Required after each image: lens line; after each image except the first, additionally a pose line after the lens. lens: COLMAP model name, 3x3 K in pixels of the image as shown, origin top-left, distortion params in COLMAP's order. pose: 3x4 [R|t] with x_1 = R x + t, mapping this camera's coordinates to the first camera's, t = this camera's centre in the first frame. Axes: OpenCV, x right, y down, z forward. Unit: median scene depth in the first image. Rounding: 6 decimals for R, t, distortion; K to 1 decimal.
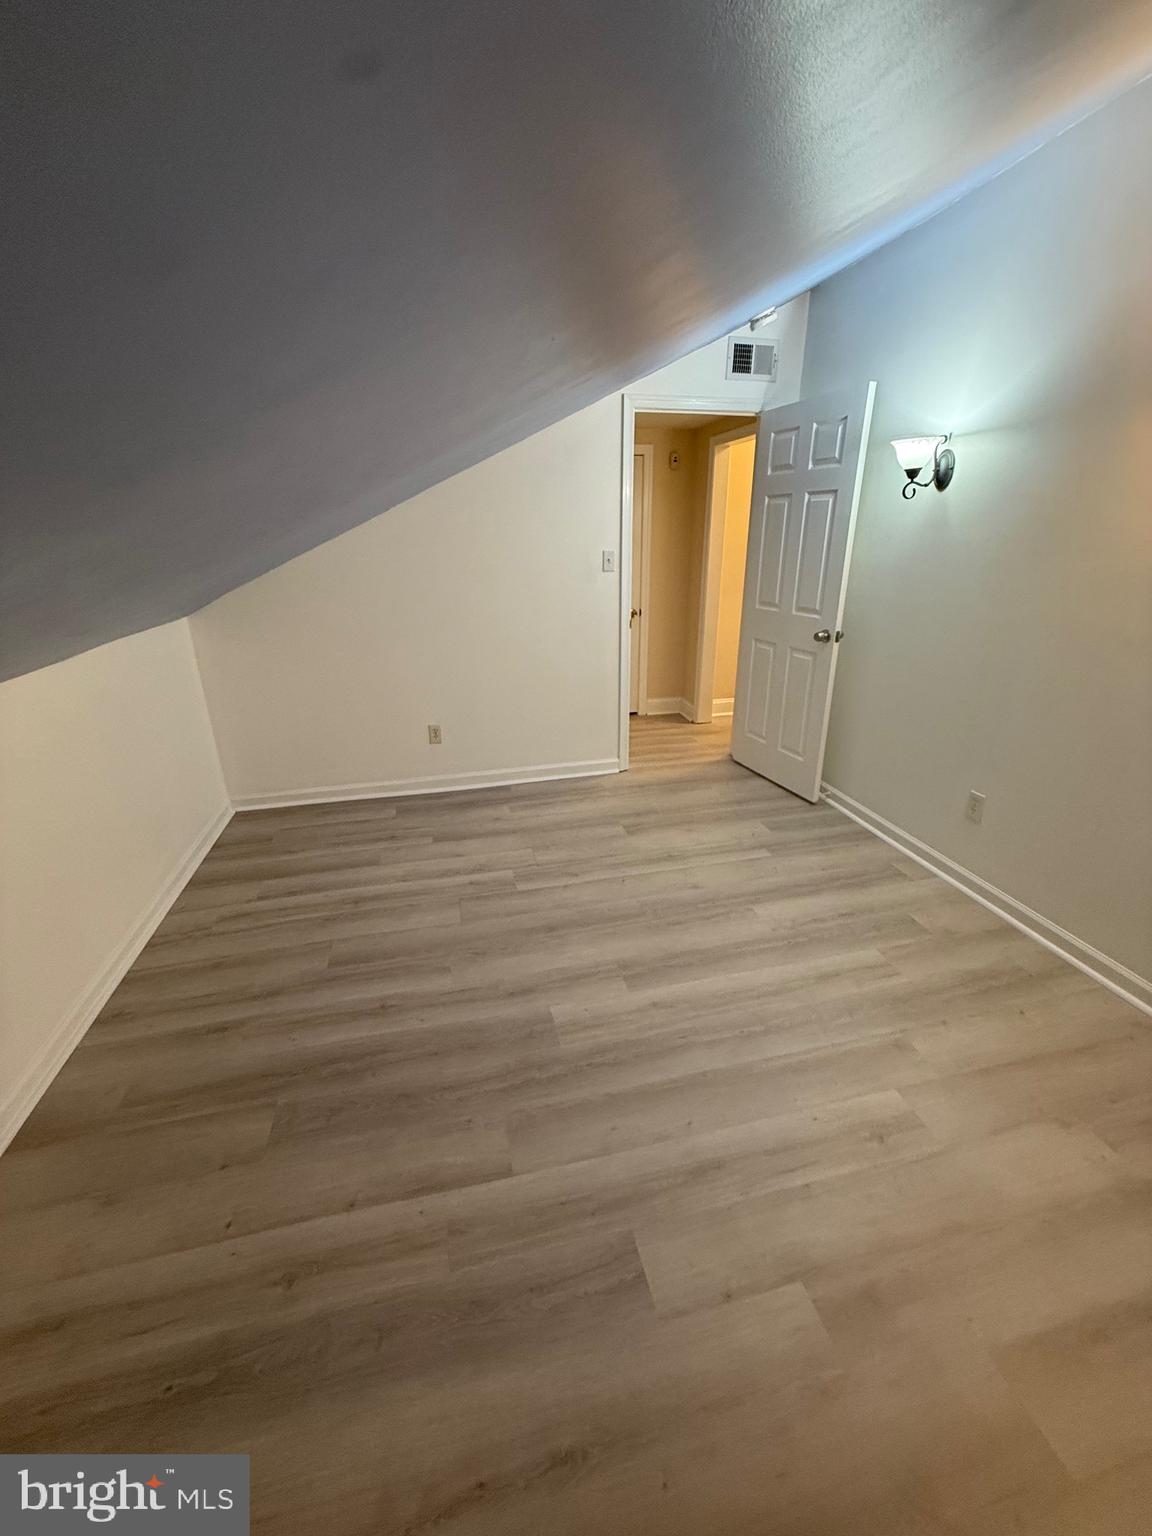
lens RADIAL K [[619.3, 0, 575.2], [0, 619.3, 768.7], [0, 0, 1]] dist [-0.002461, -0.000373]
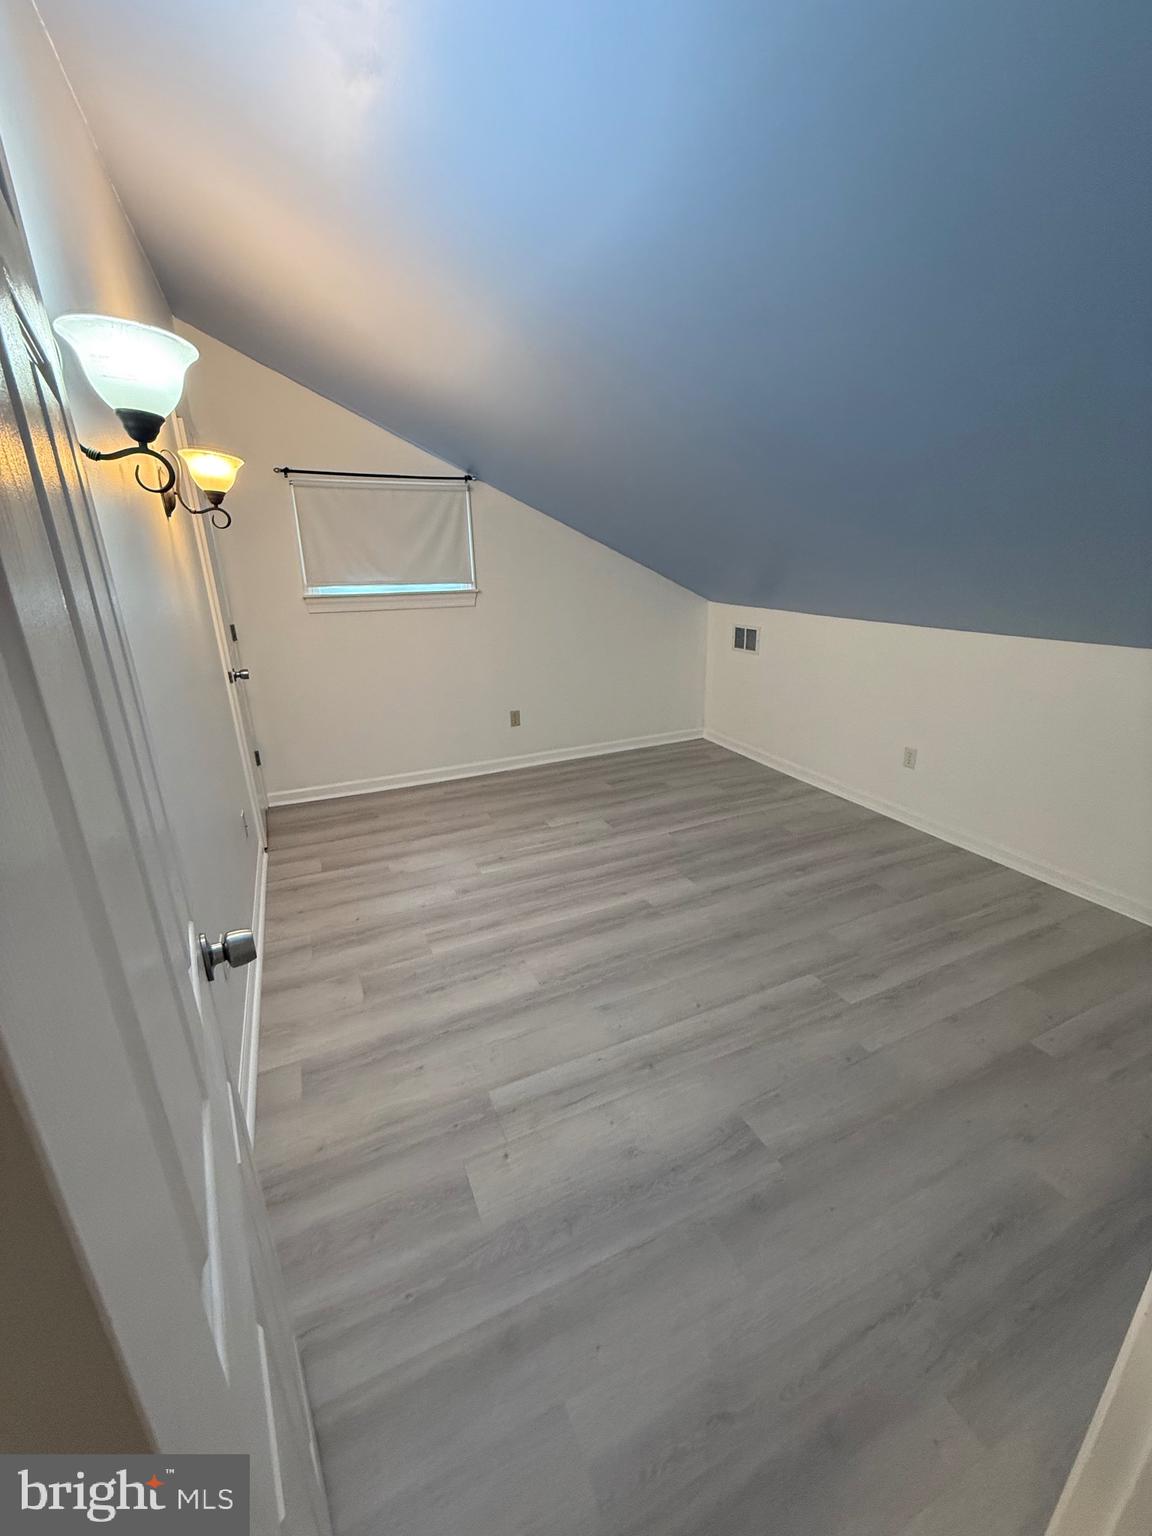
lens RADIAL K [[619.3, 0, 576.9], [0, 619.3, 766.7], [0, 0, 1]] dist [-0.002461, -0.000373]
pose [[-0.979489, 0.093994, -0.178234, 0.395477], [-0.040534, 0.774543, 0.631221, -0.621959], [0.197381, 0.625498, -0.754846, 1.620438]]
